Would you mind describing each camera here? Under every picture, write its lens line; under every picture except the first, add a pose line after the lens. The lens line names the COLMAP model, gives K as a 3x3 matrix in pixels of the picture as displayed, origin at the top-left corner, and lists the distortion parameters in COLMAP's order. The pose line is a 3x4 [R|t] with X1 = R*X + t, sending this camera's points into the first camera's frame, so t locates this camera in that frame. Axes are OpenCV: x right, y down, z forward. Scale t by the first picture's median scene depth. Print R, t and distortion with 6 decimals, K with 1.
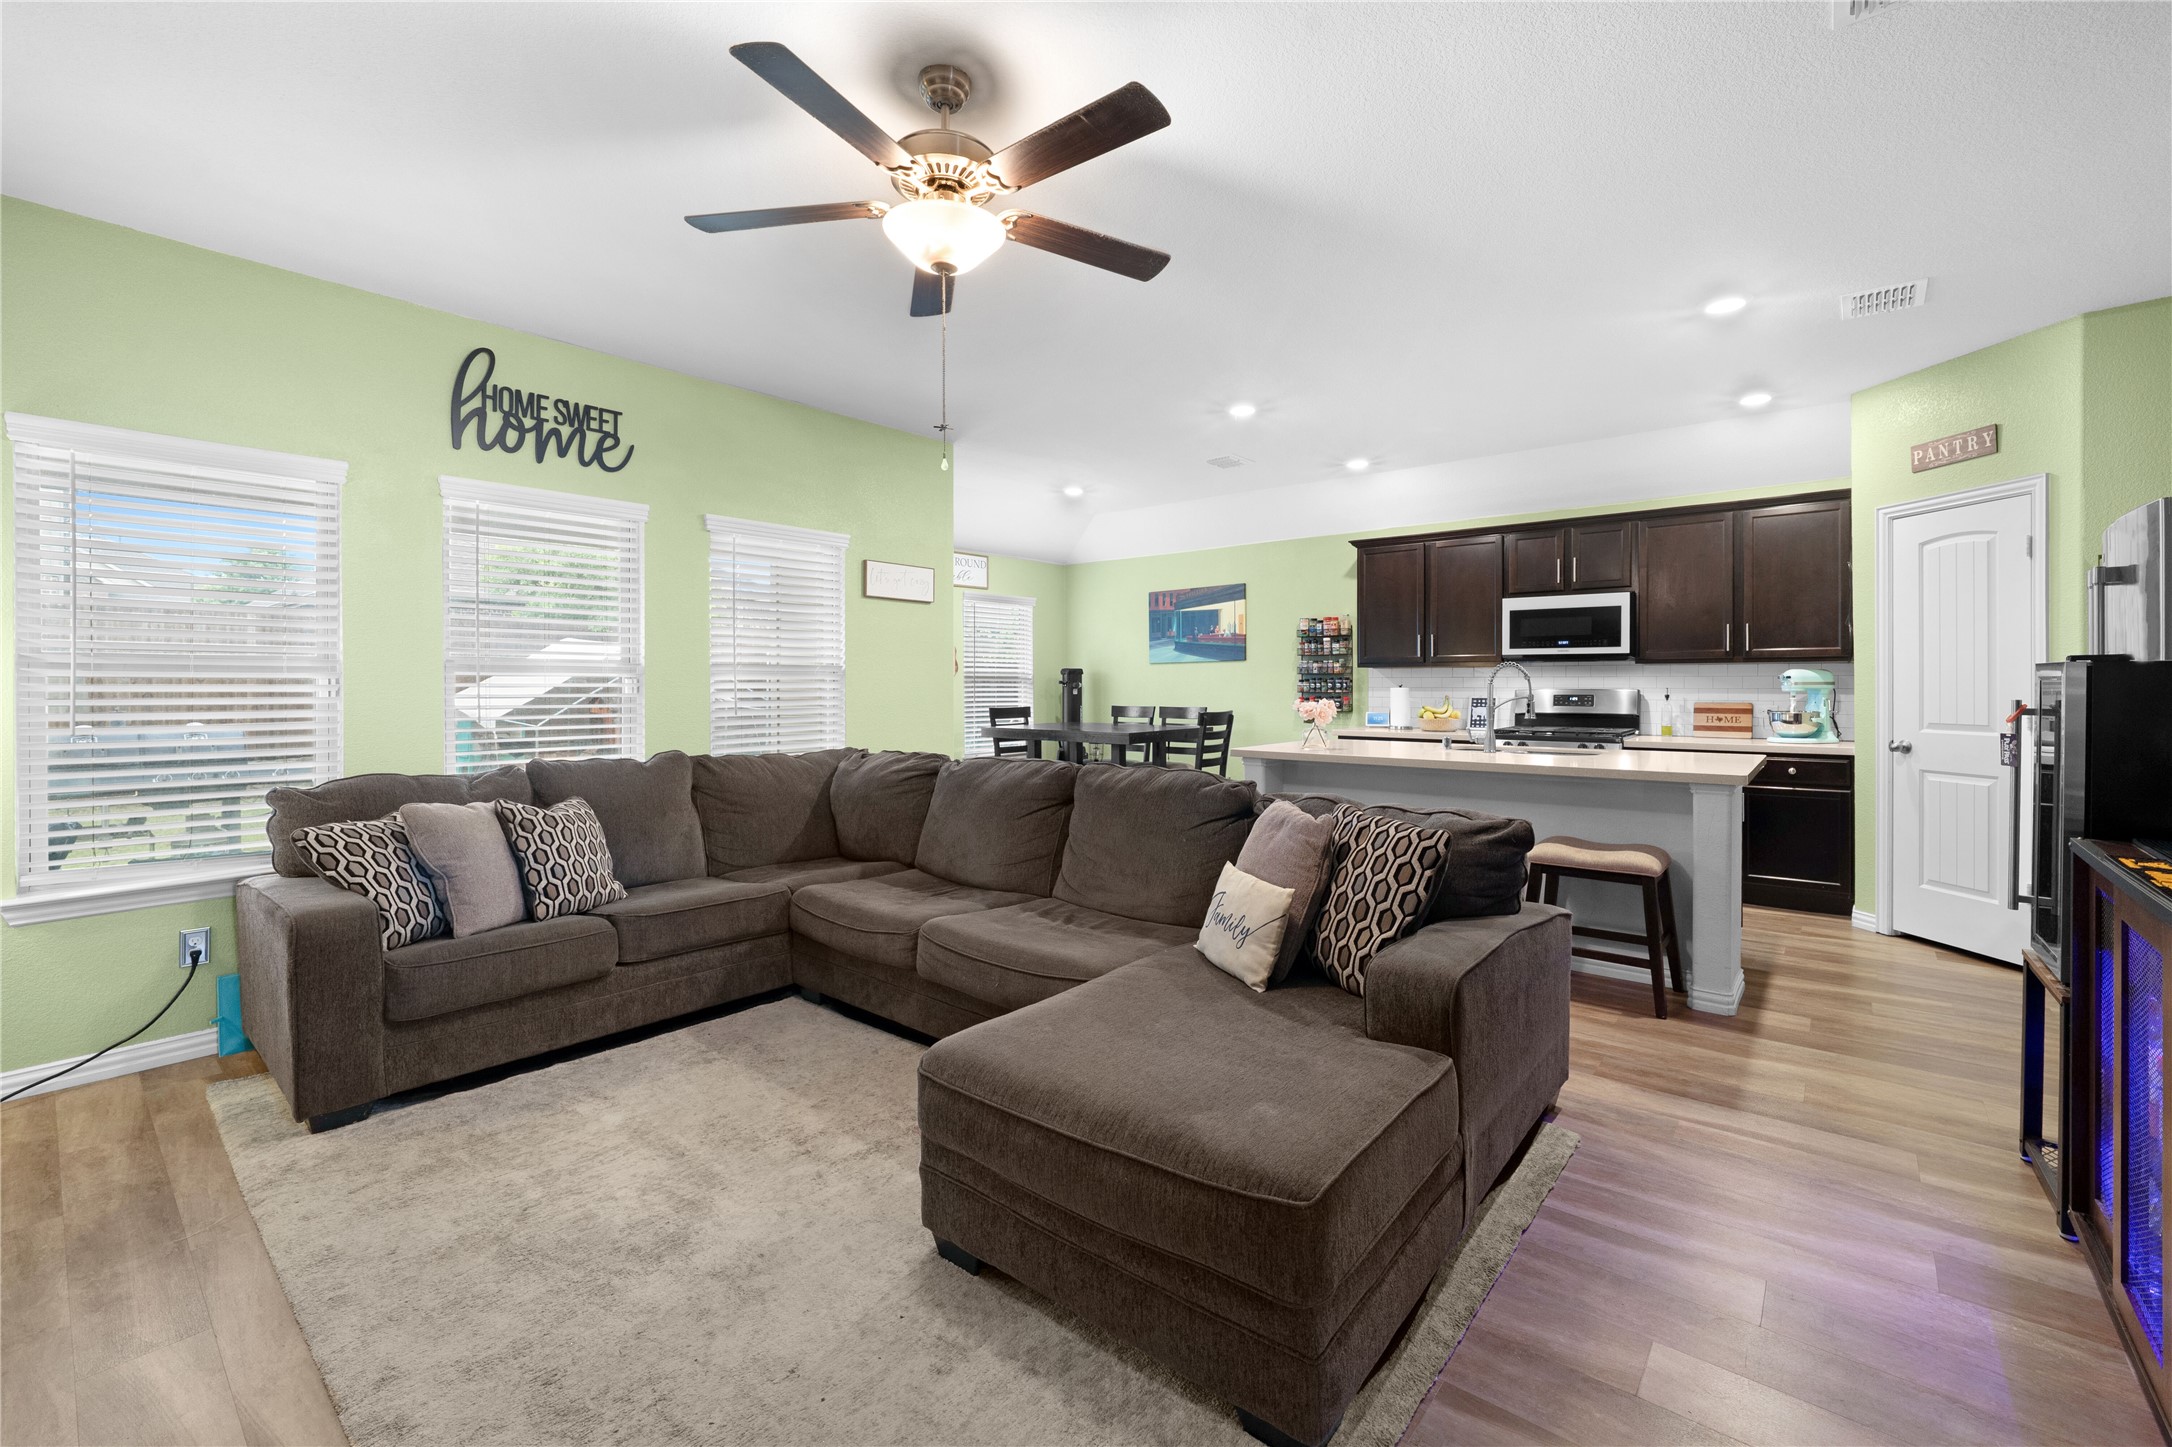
lens RADIAL K [[901.4, 0, 1093.2], [0, 901.4, 683.7], [0, 0, 1]] dist [0.000219, -0.000005]
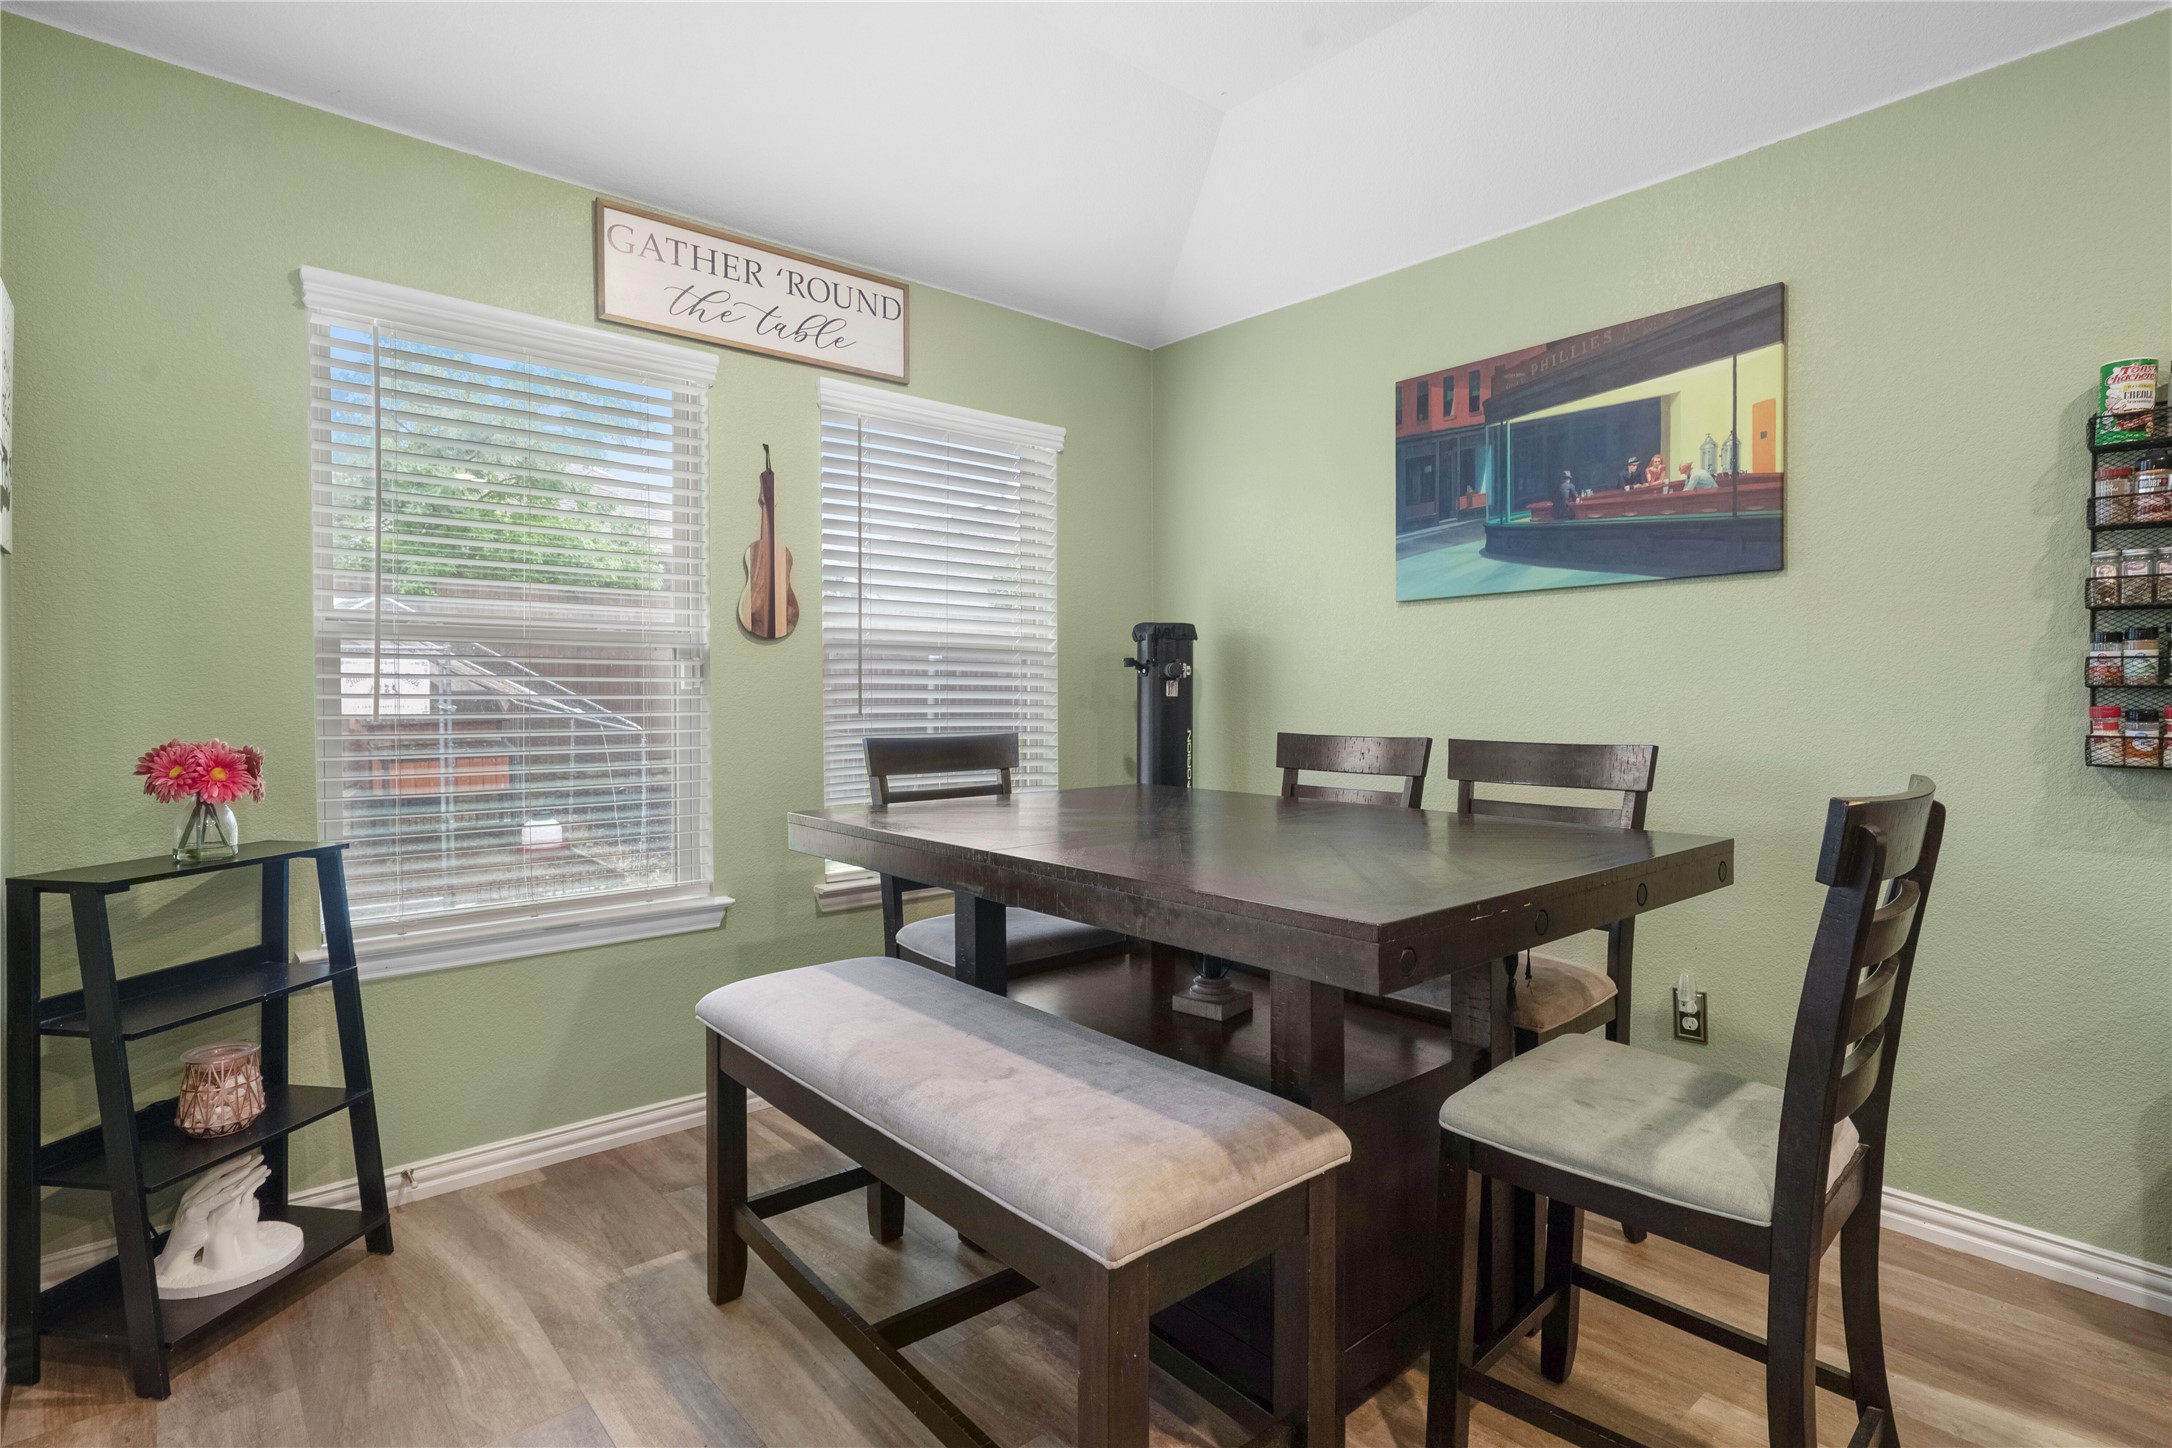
lens RADIAL K [[1086.5, 0, 1083.7], [0, 1086.5, 702.3], [0, 0, 1]] dist [0.002247, 0.000504]
pose [[0.987449, 0.004572, -0.157872, 0.018199], [-0.003000, 0.999944, 0.010193, 0.014188], [0.157910, -0.009592, 0.987407, 0.831177]]
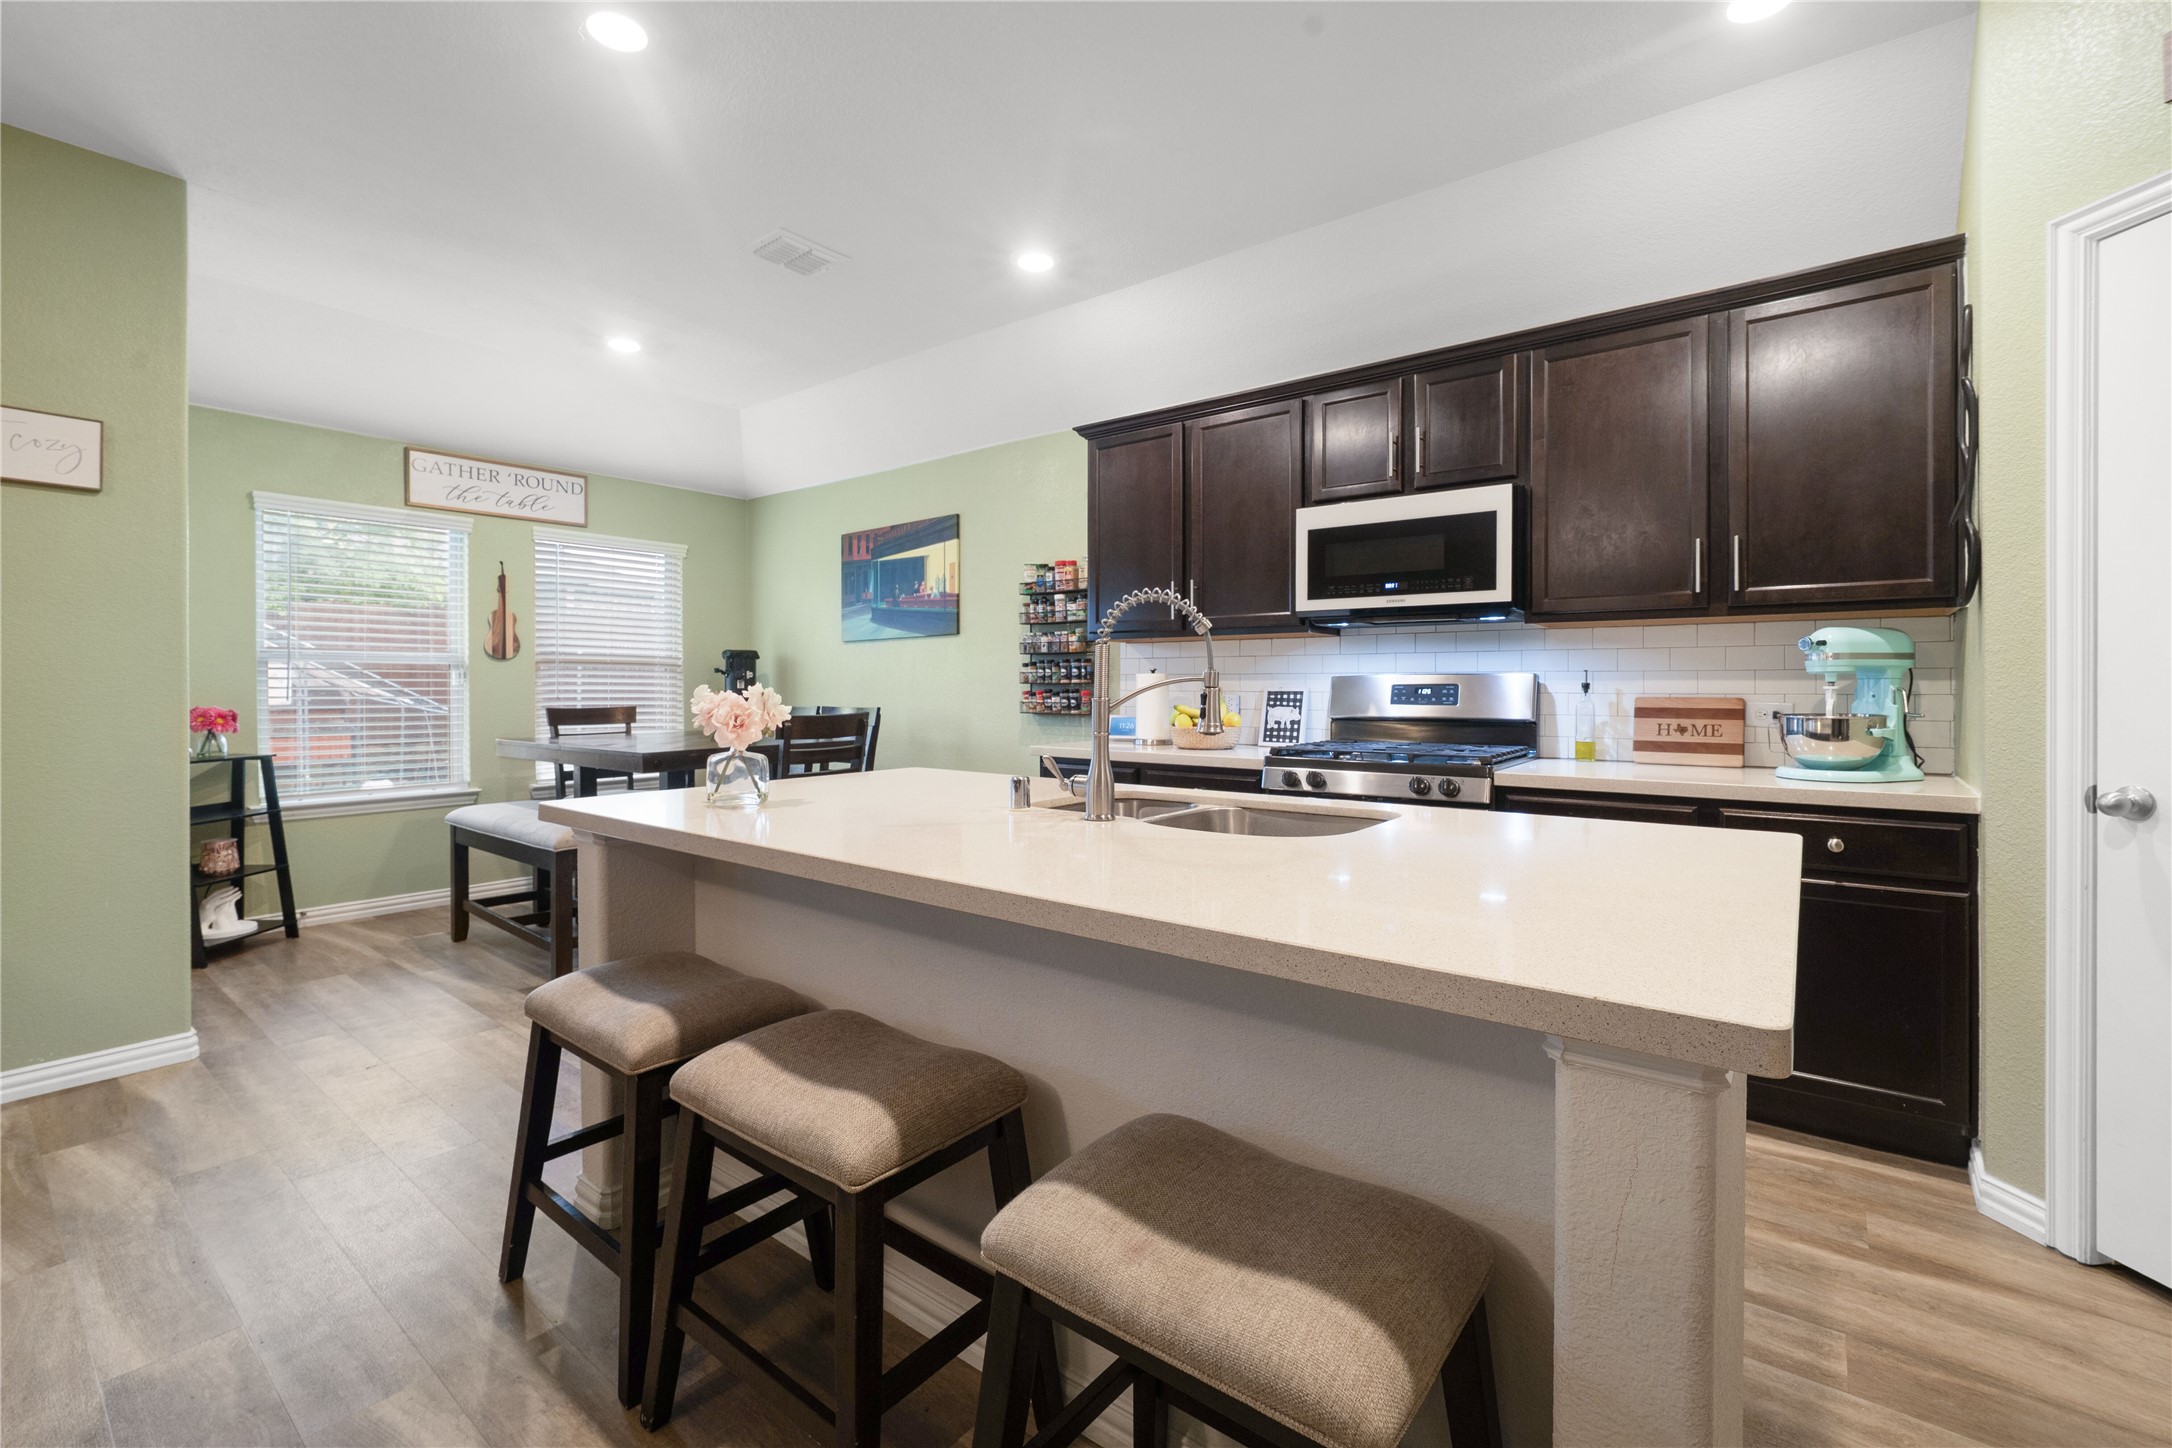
lens RADIAL K [[931.1, 0, 1077.2], [0, 931.1, 688.2], [0, 0, 1]] dist [-0.002283, -0.000033]
pose [[0.999774, 0.002510, 0.021102, 0.308243], [-0.002547, 0.999995, 0.001725, 0.014424], [-0.021097, -0.001778, 0.999776, 0.433771]]
